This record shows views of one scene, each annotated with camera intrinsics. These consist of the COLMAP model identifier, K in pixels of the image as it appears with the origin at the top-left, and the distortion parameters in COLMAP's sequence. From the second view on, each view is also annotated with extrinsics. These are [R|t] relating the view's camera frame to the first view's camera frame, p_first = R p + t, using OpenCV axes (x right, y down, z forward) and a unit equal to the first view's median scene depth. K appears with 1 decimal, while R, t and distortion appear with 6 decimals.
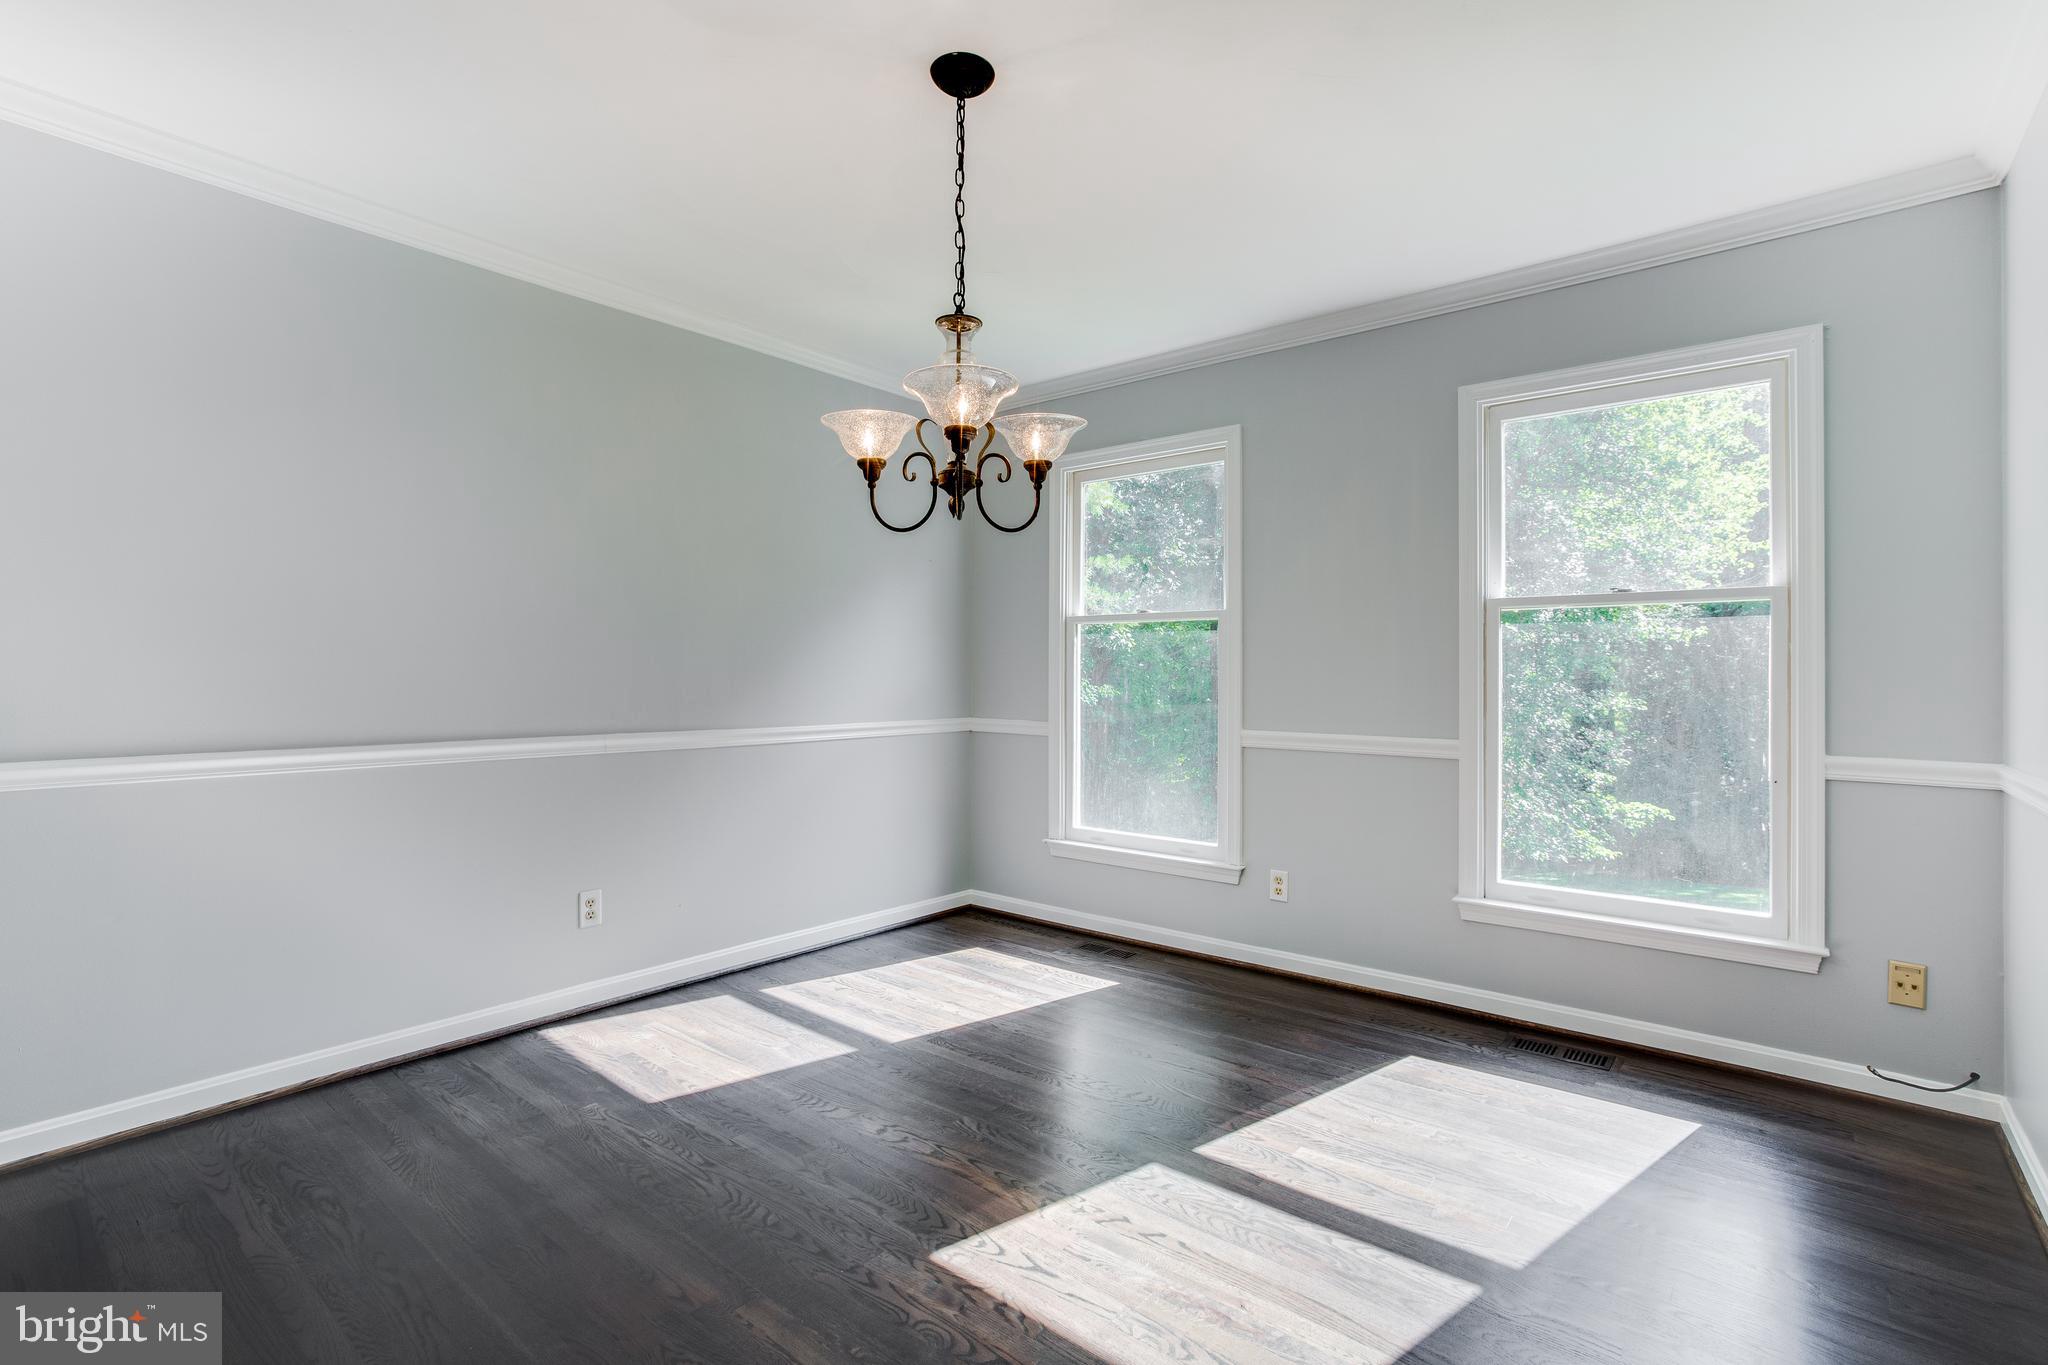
lens RADIAL K [[929.4, 0, 1016.5], [0, 929.4, 670.1], [0, 0, 1]] dist [-0.032349, 0.019124]
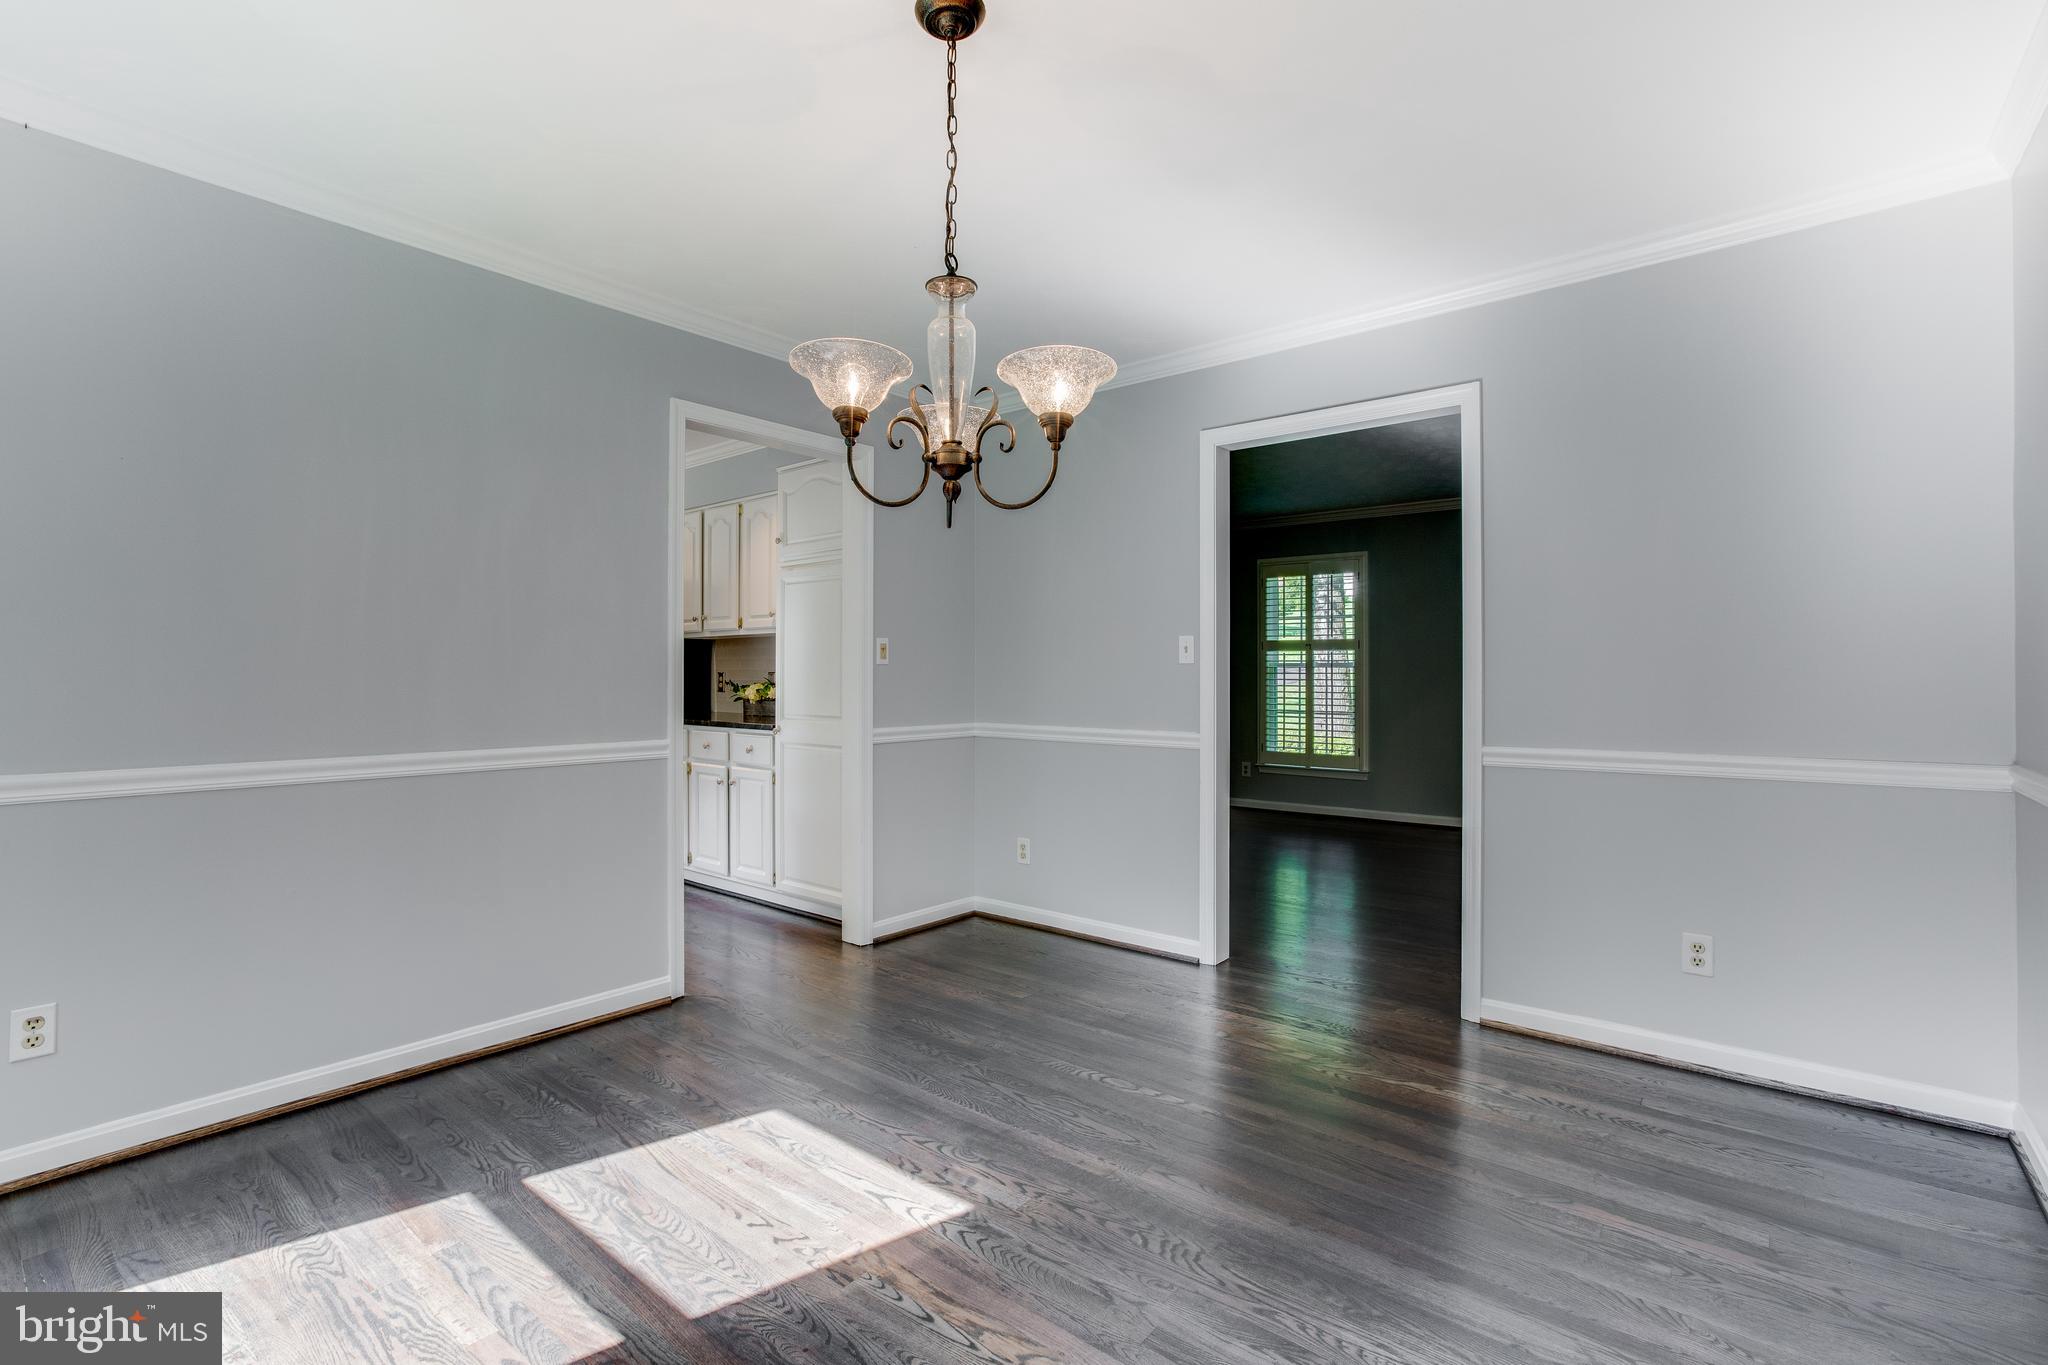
lens RADIAL K [[929.4, 0, 1016.5], [0, 929.4, 670.1], [0, 0, 1]] dist [-0.032349, 0.019124]
pose [[-0.999986, -0.005231, -0.001085, -0.129615], [-0.005226, 0.999976, -0.004490, -0.007777], [0.001108, -0.004484, -0.999989, 1.947746]]
